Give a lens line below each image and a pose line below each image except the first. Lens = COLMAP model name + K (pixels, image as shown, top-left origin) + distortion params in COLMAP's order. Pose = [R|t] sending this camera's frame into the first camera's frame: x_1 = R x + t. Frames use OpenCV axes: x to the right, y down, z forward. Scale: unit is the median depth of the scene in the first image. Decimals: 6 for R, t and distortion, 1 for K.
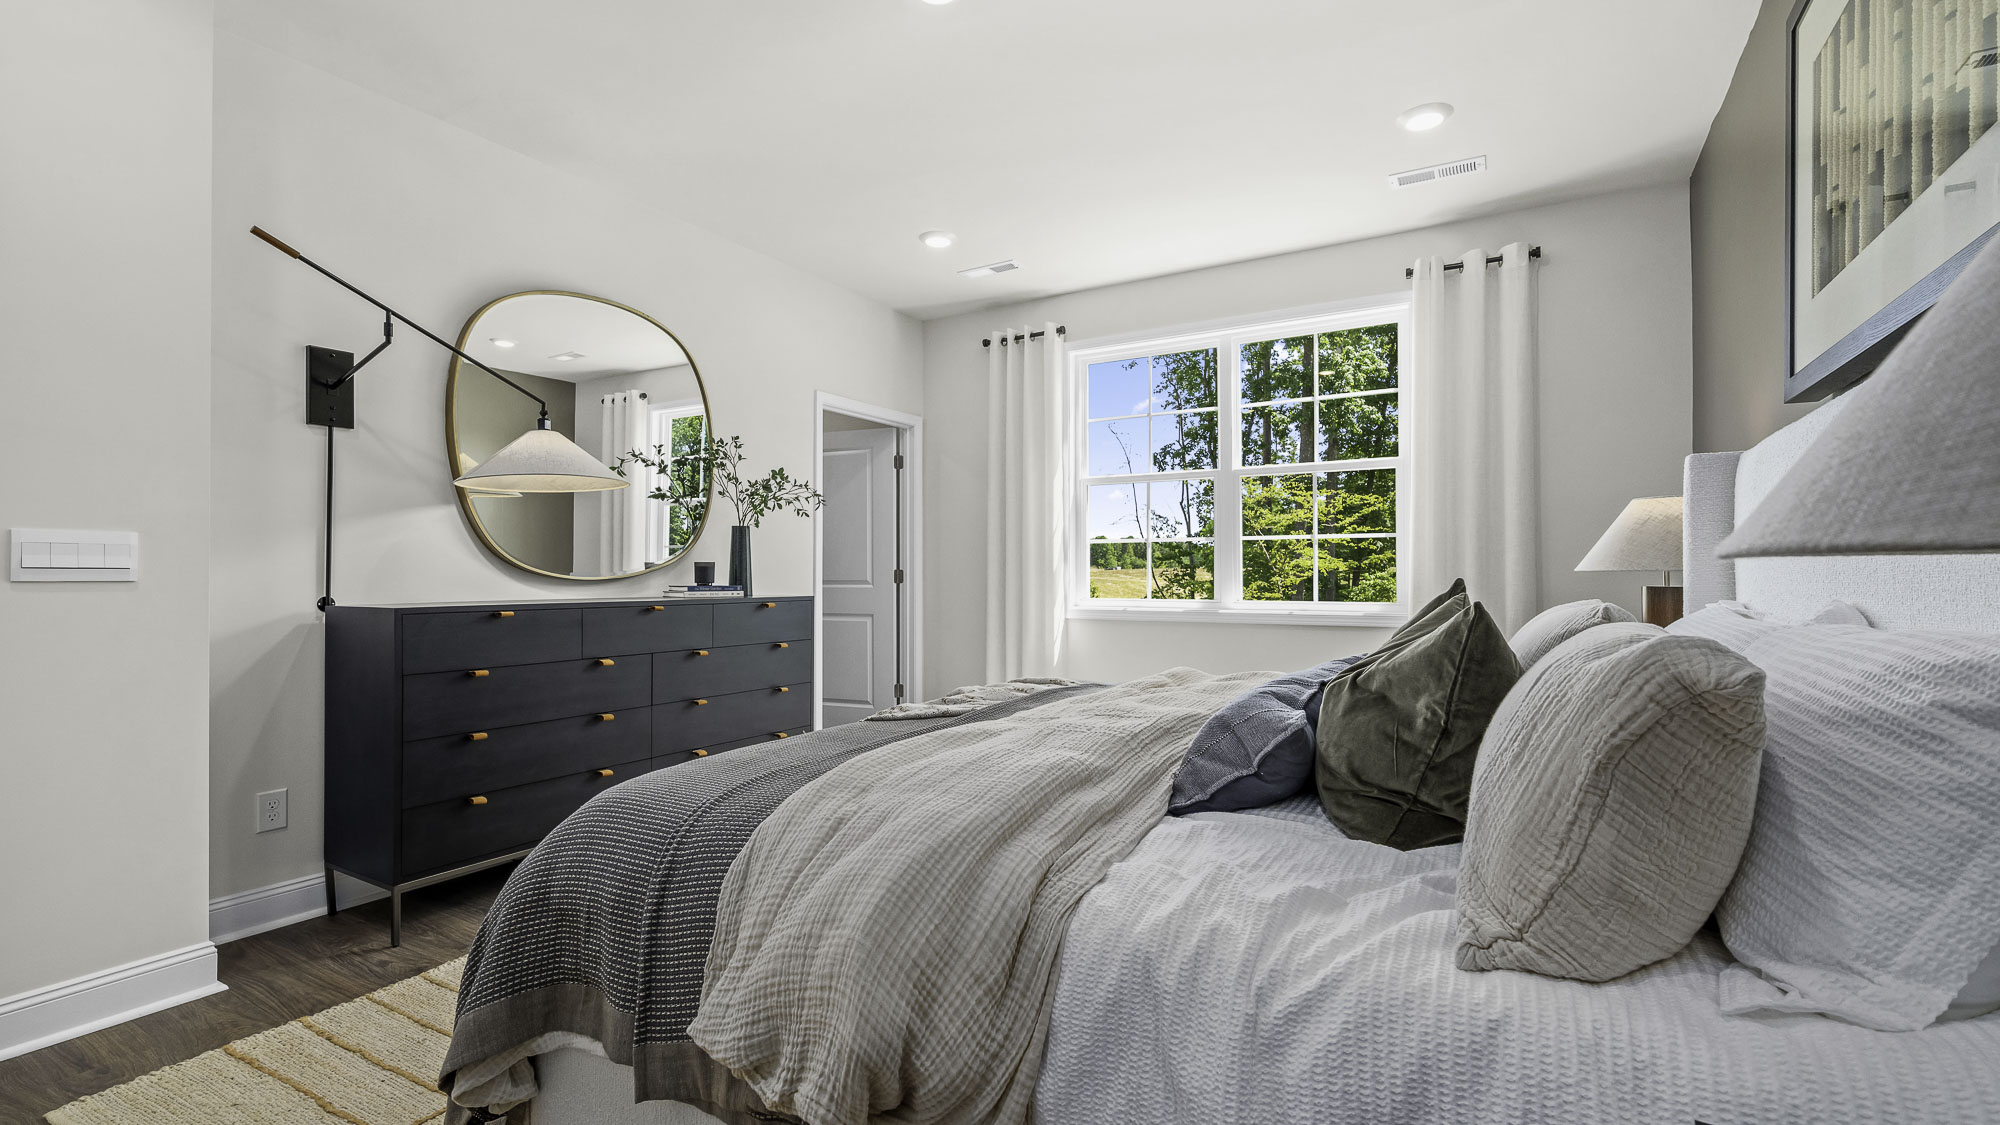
lens RADIAL K [[902.9, 0, 1000.0], [0, 902.9, 562.5], [0, 0, 1]] dist [0.003032, 0.000158]
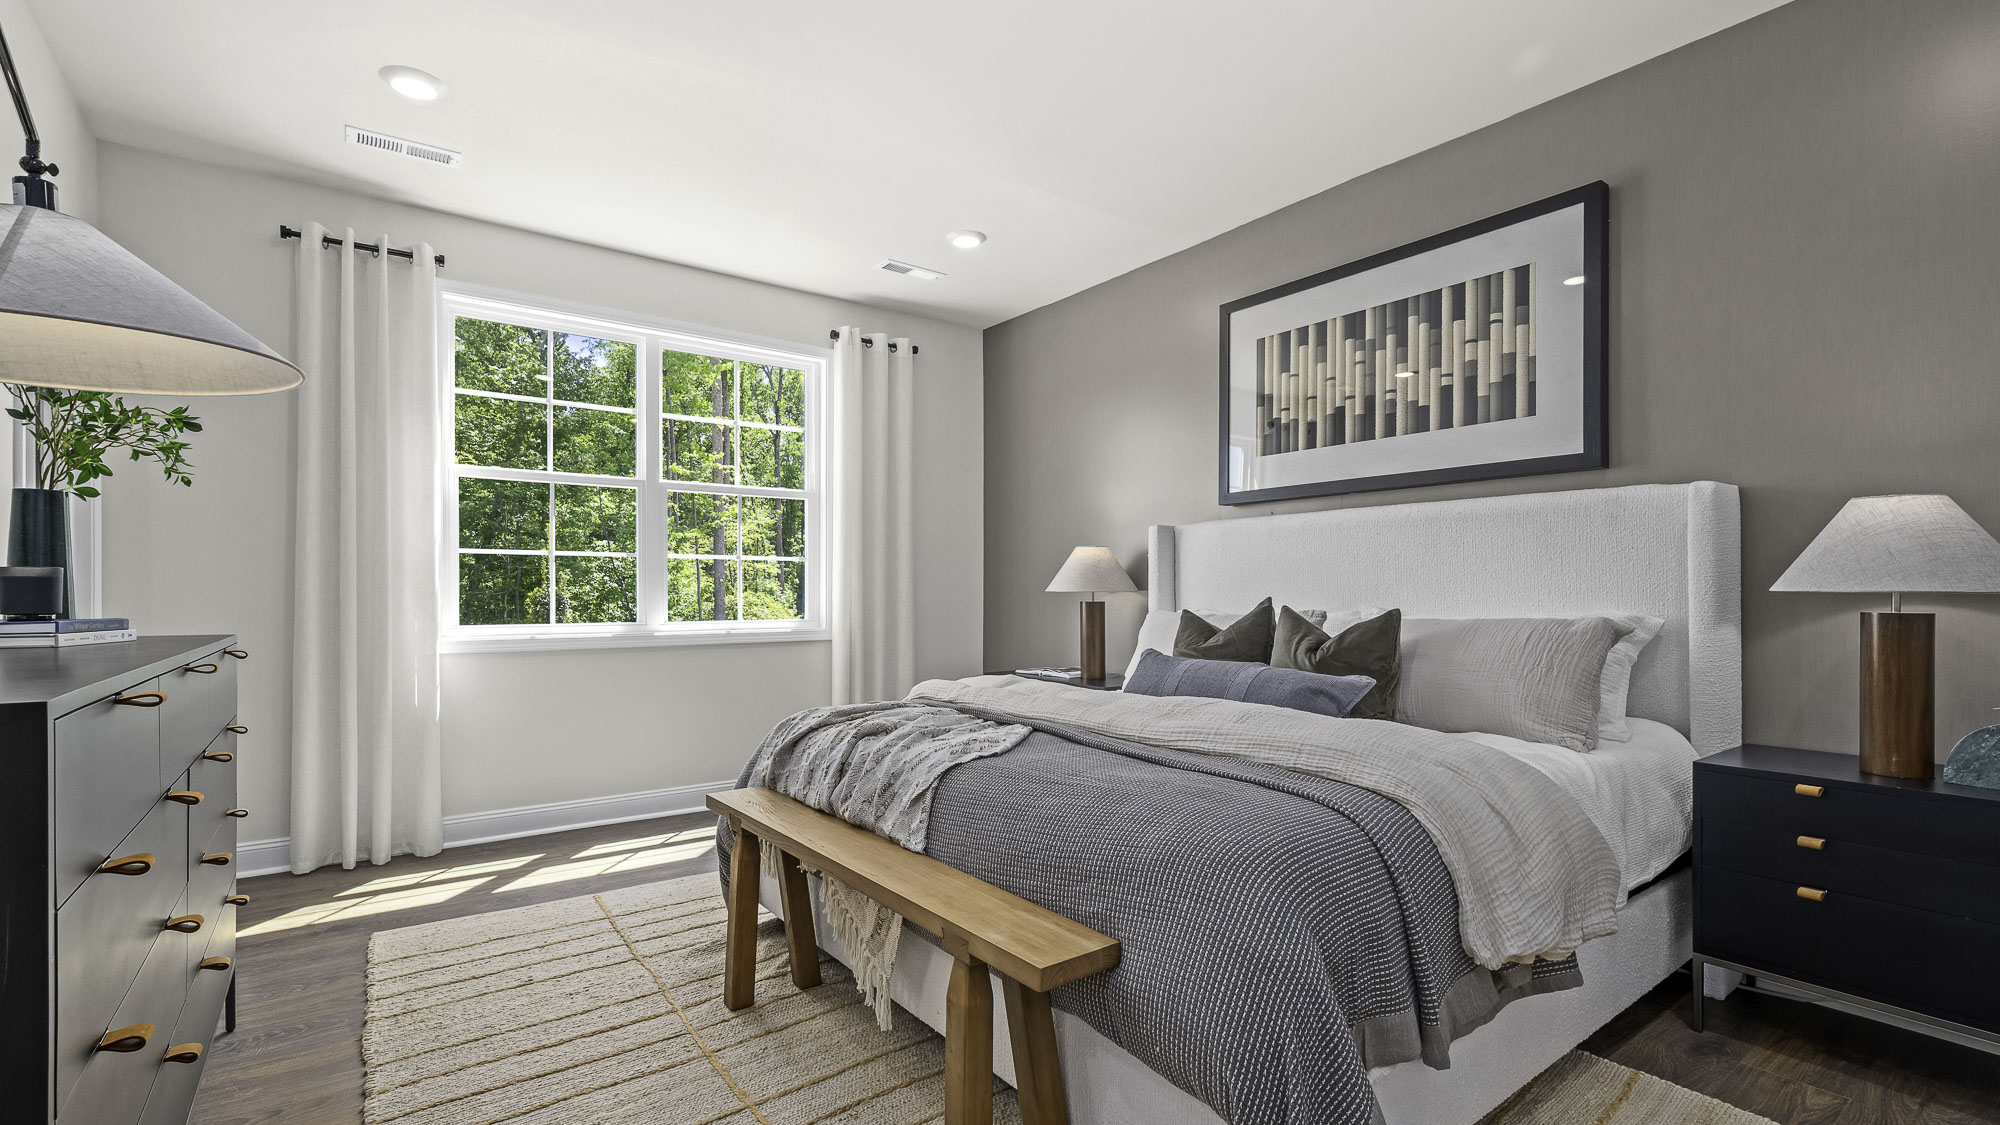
lens RADIAL K [[902.9, 0, 1000.0], [0, 902.9, 562.5], [0, 0, 1]] dist [0.003032, 0.000158]
pose [[0.400683, 0.037262, 0.915459, -0.495416], [-0.028054, 0.999203, -0.028392, -0.004469], [-0.915787, -0.014306, 0.401409, 0.339994]]
